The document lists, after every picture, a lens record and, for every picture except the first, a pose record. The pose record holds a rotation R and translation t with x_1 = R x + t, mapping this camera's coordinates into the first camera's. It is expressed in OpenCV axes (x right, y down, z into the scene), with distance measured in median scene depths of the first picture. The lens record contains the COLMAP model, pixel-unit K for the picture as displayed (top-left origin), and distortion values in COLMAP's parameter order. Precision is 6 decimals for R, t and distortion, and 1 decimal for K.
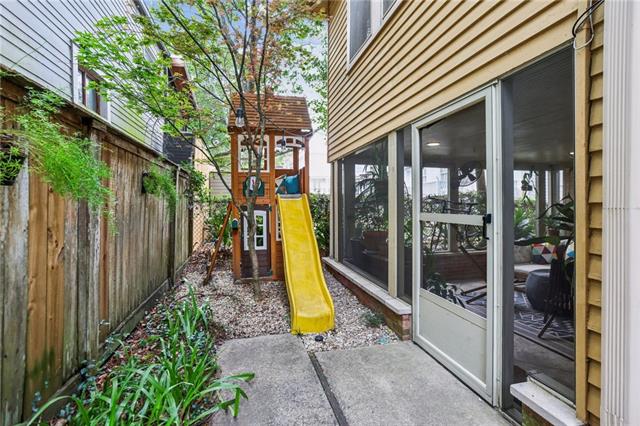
lens RADIAL K [[319.8, 0, 324.1], [0, 319.8, 210.1], [0, 0, 1]] dist [-0.048777, 0.000367]
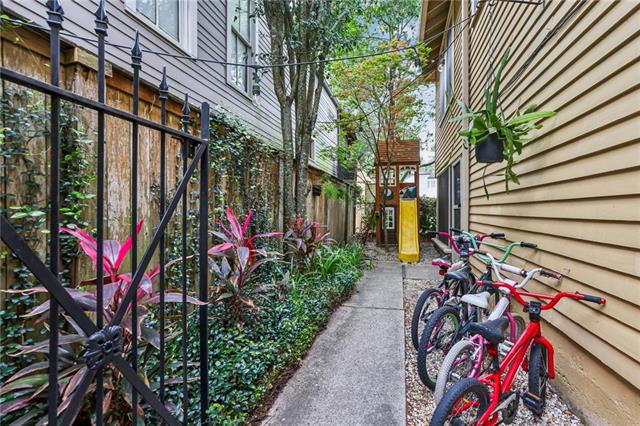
lens RADIAL K [[319.8, 0, 320.9], [0, 319.8, 212.9], [0, 0, 1]] dist [-0.048777, 0.000367]
pose [[0.880261, 0.004993, -0.474464, 0.290883], [-0.007571, 0.999965, -0.003523, 0.039253], [0.474430, 0.006694, 0.880268, -0.735496]]
